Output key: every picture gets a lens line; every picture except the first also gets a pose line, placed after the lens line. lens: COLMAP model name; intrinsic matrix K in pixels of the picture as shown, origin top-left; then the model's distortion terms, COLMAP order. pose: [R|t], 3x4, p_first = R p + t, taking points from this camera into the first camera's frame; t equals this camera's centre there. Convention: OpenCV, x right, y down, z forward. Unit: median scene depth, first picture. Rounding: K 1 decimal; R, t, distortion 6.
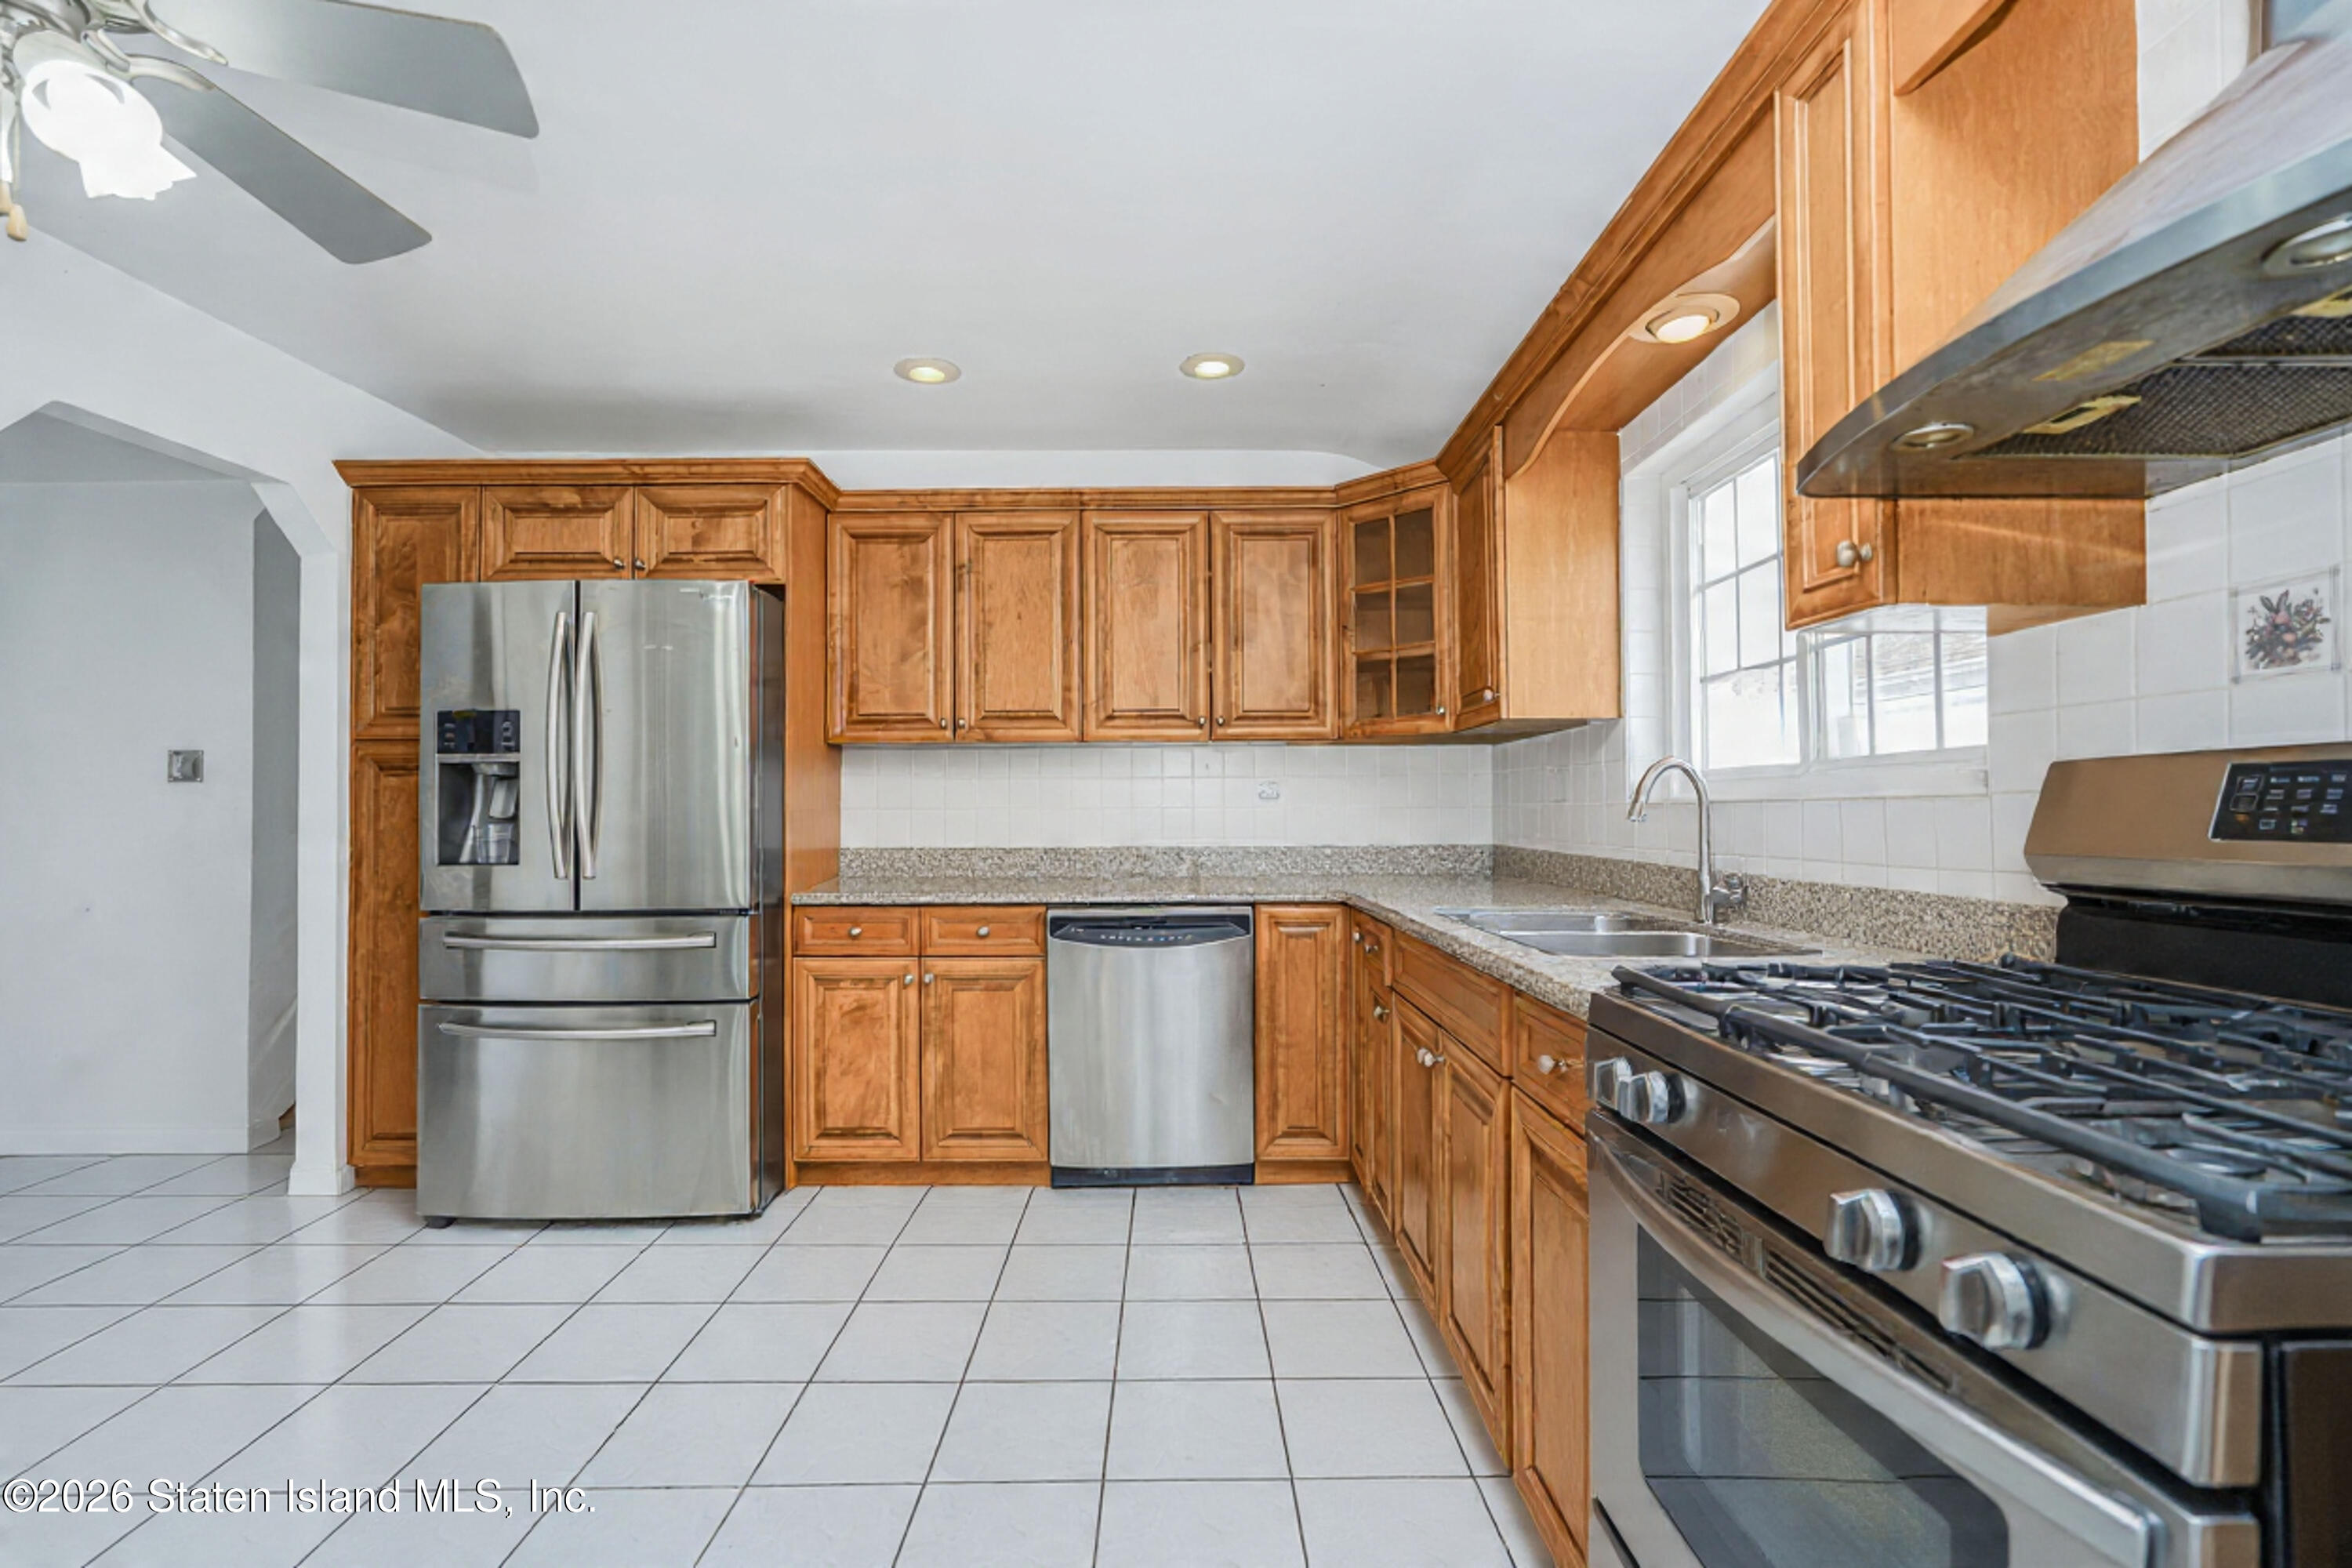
lens RADIAL K [[1047.3, 0, 1167.2], [0, 1047.3, 800.2], [0, 0, 1]] dist [-0.003253, -0.000169]
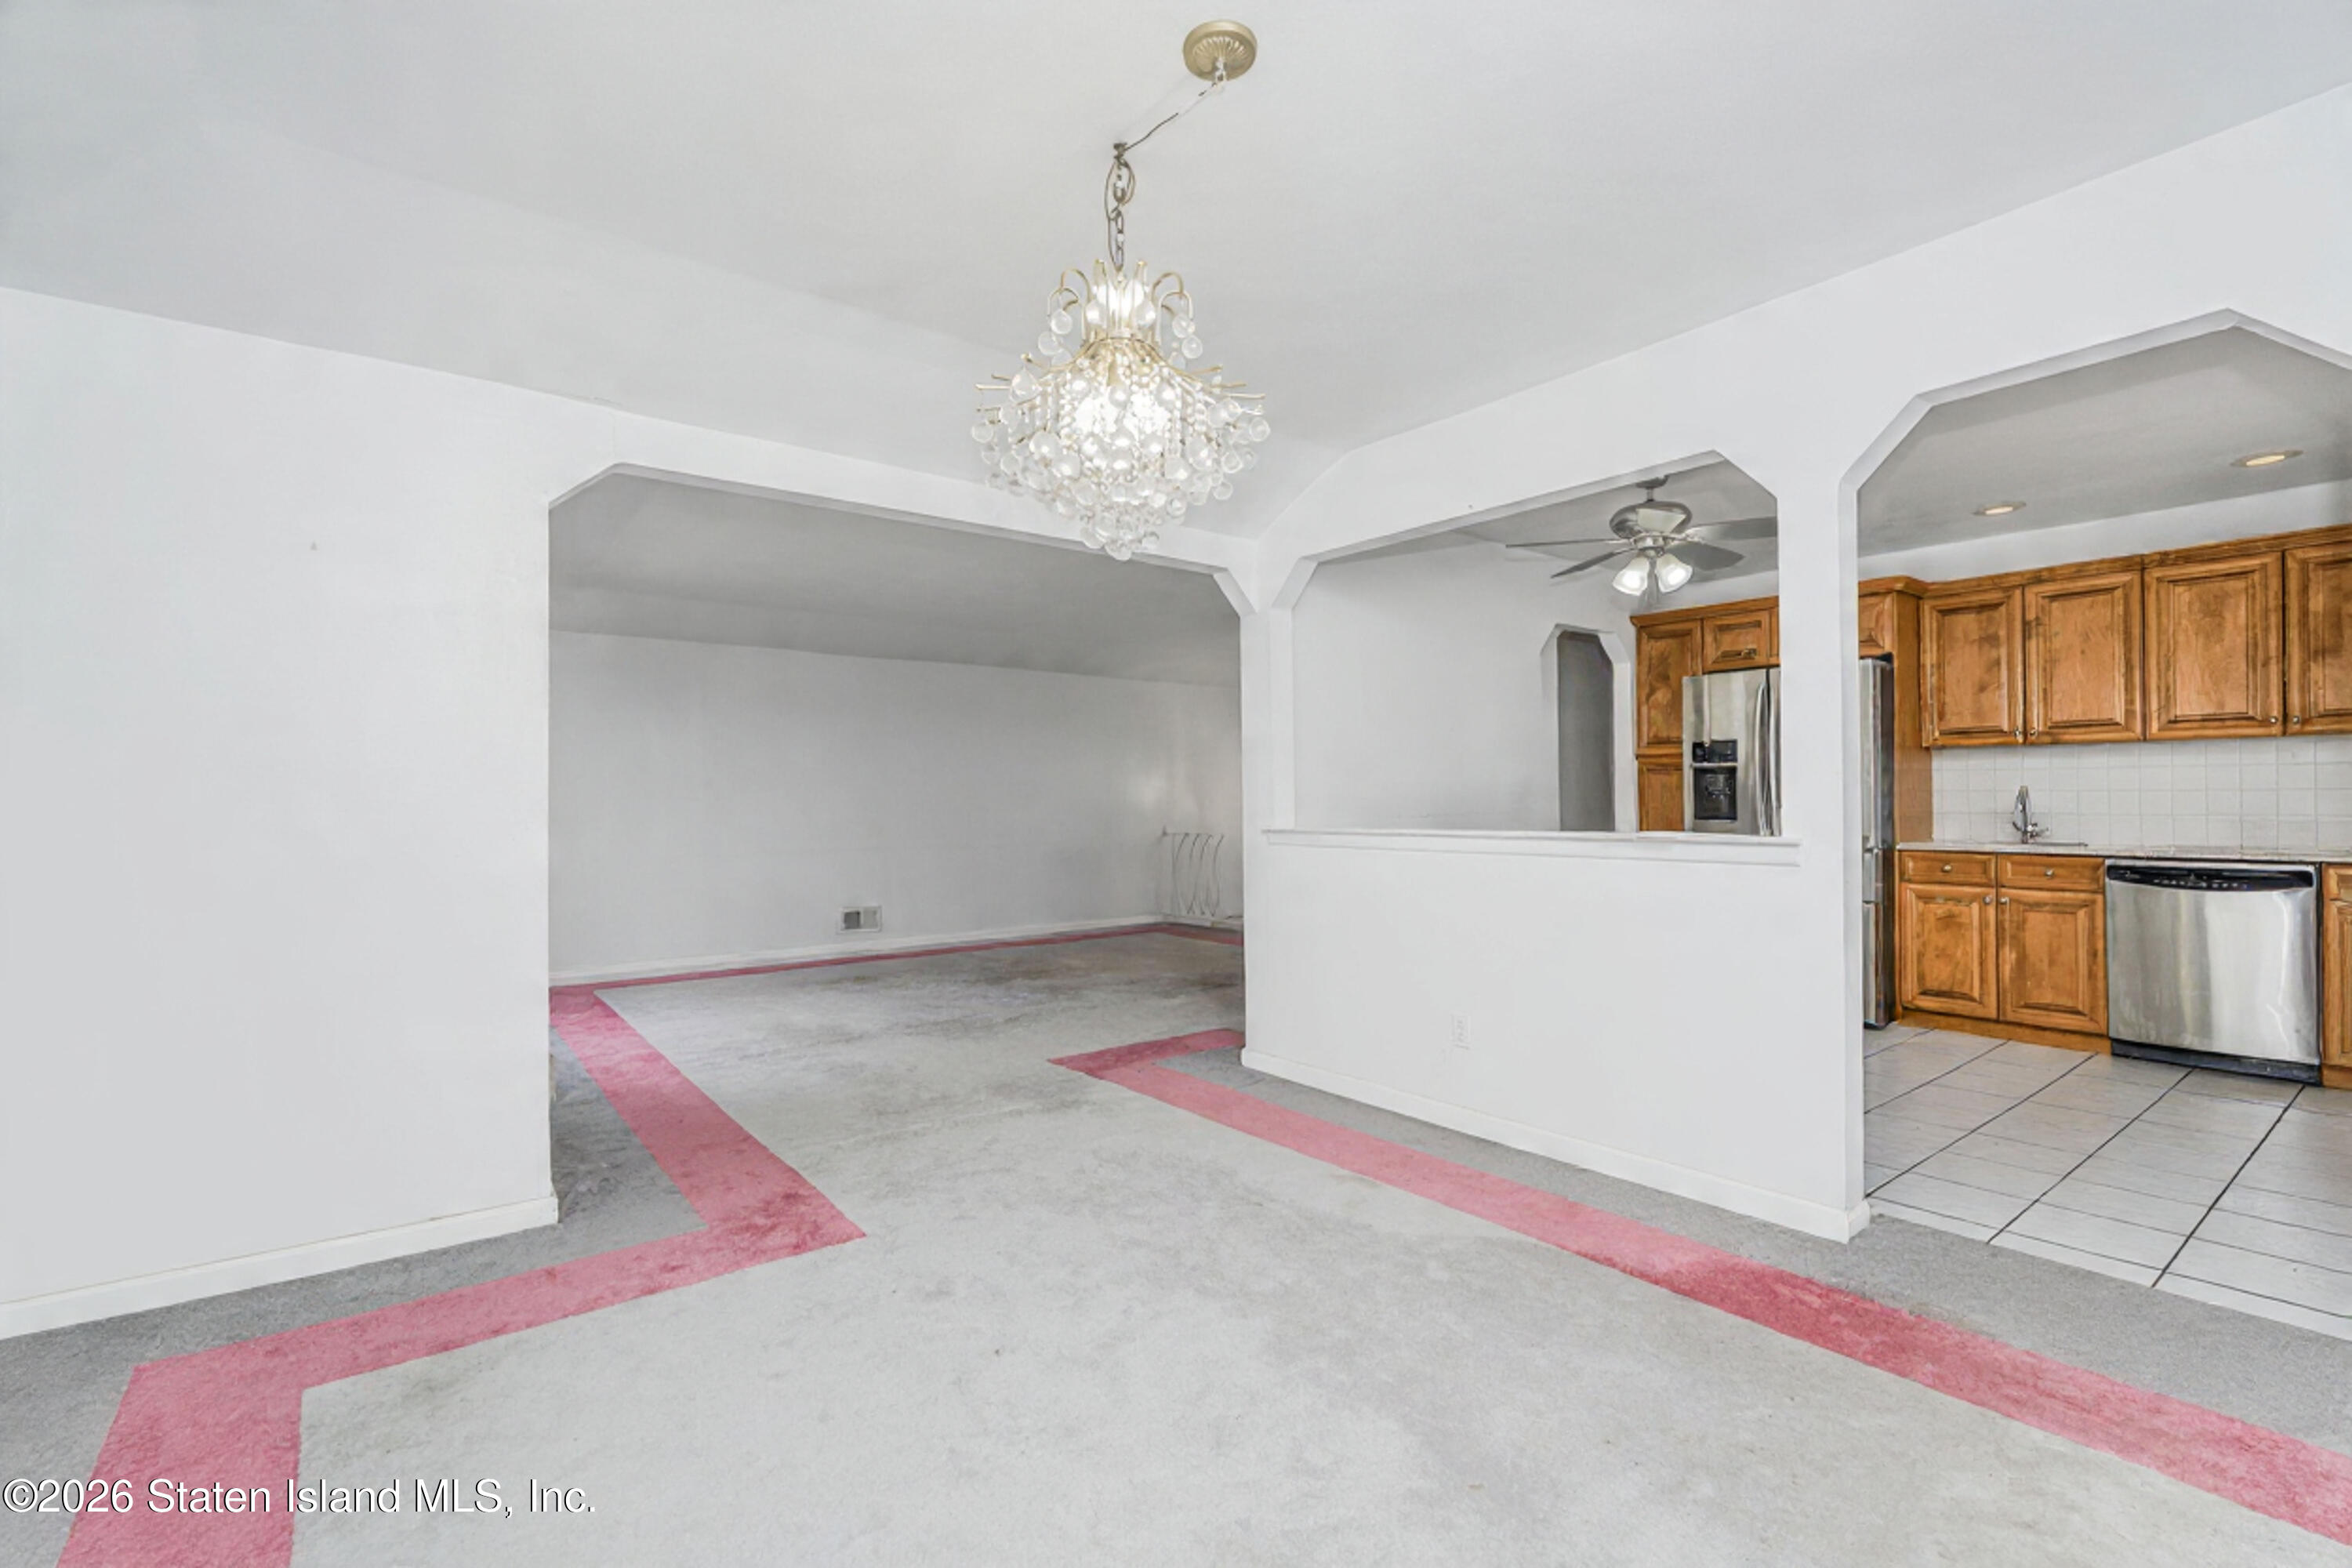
lens RADIAL K [[1047.3, 0, 1156.2], [0, 1047.3, 782.6], [0, 0, 1]] dist [-0.003253, -0.000169]
pose [[0.615949, -0.005414, -0.787767, 0.209633], [0.008664, 0.999962, -0.000098, -0.013851], [0.787738, -0.006765, 0.615973, -0.901743]]
